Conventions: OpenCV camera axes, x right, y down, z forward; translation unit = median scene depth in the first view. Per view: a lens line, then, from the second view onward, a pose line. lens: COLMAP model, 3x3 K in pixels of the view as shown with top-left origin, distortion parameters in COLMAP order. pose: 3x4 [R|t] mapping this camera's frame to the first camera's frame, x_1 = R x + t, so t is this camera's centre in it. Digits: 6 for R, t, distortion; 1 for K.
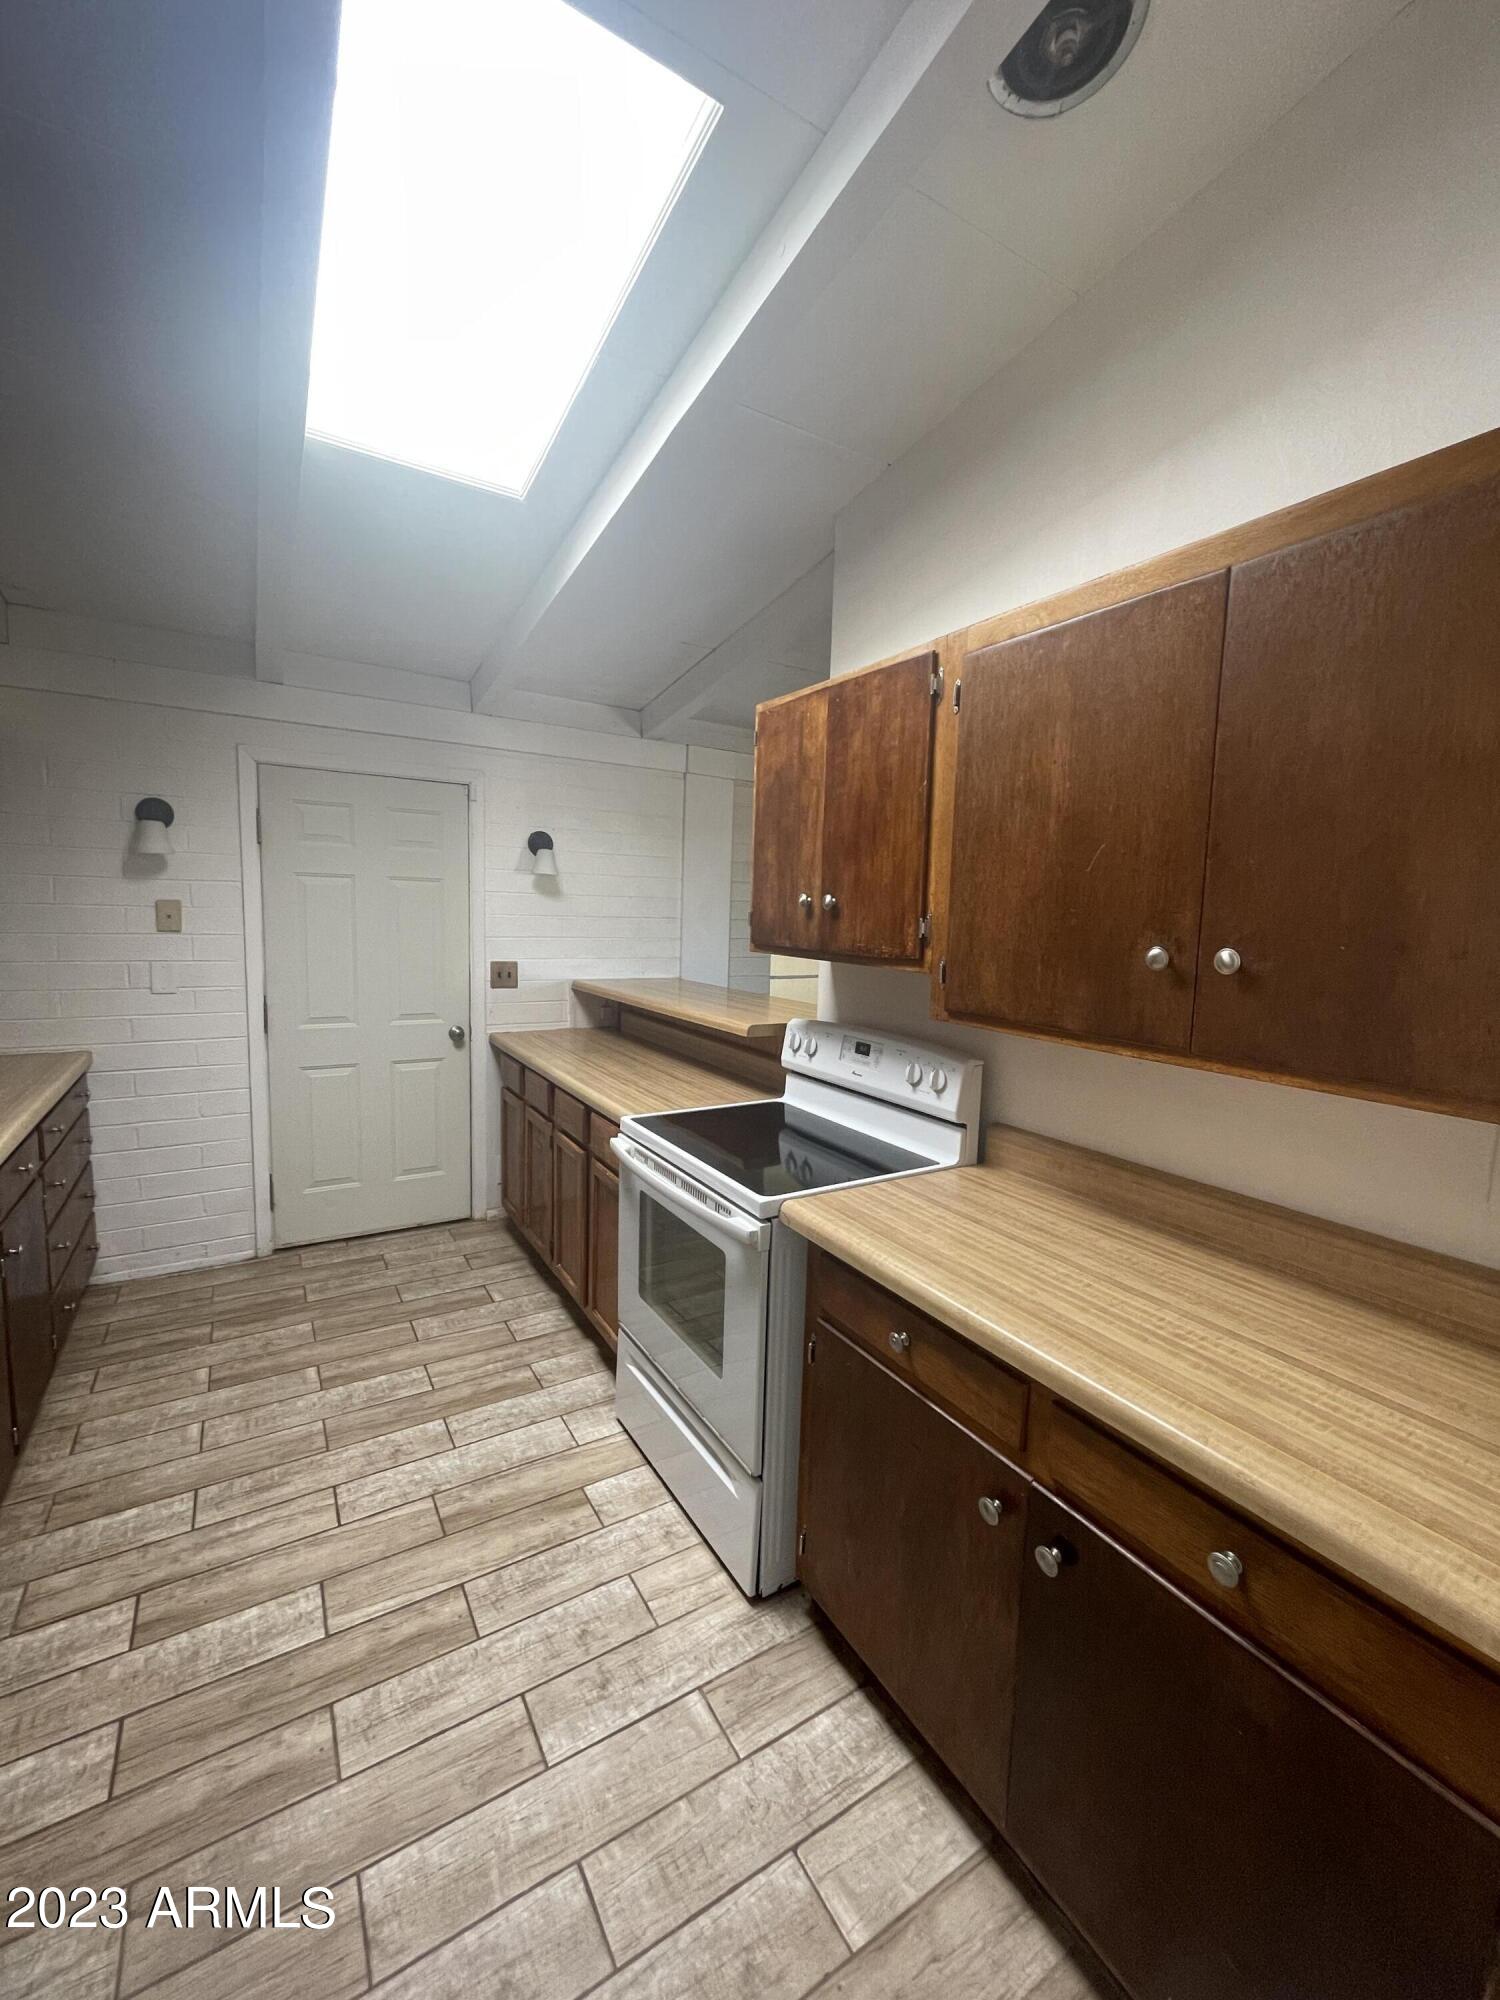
lens RADIAL K [[804.5, 0, 749.9], [0, 804.5, 1001.0], [0, 0, 1]] dist [0.000327, 0.000687]
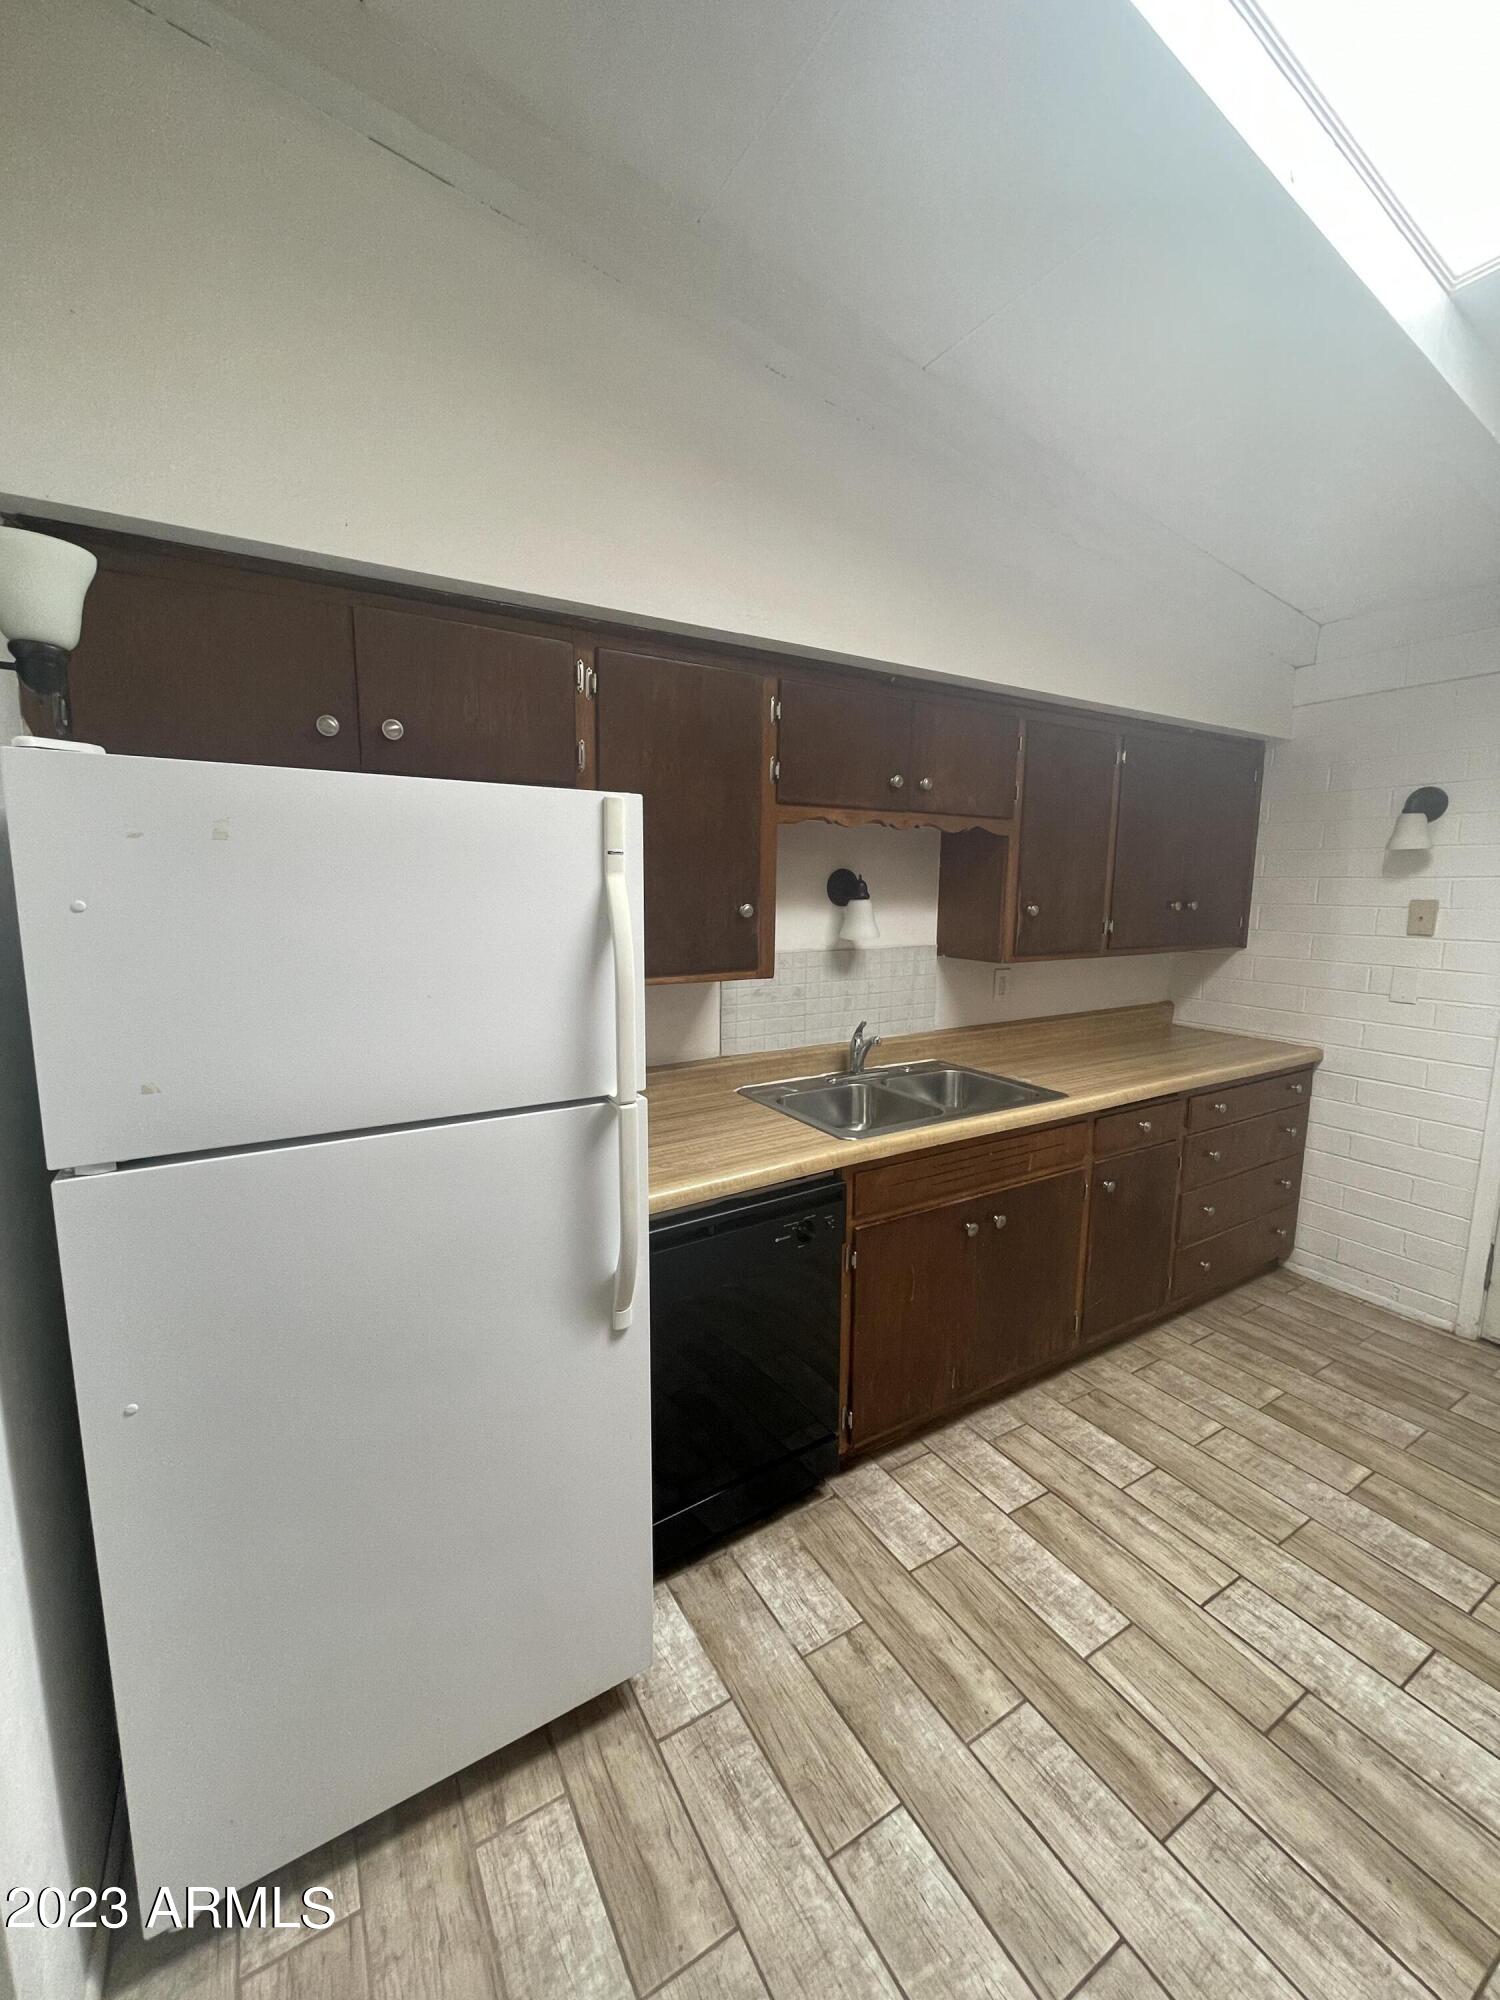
lens RADIAL K [[804.5, 0, 754.0], [0, 804.5, 997.4], [0, 0, 1]] dist [0.000327, 0.000687]
pose [[0.000781, 0.116468, -0.993194, 0.293201], [-0.118388, 0.986220, 0.115557, -0.054847], [0.992967, 0.117492, 0.014558, 0.418474]]
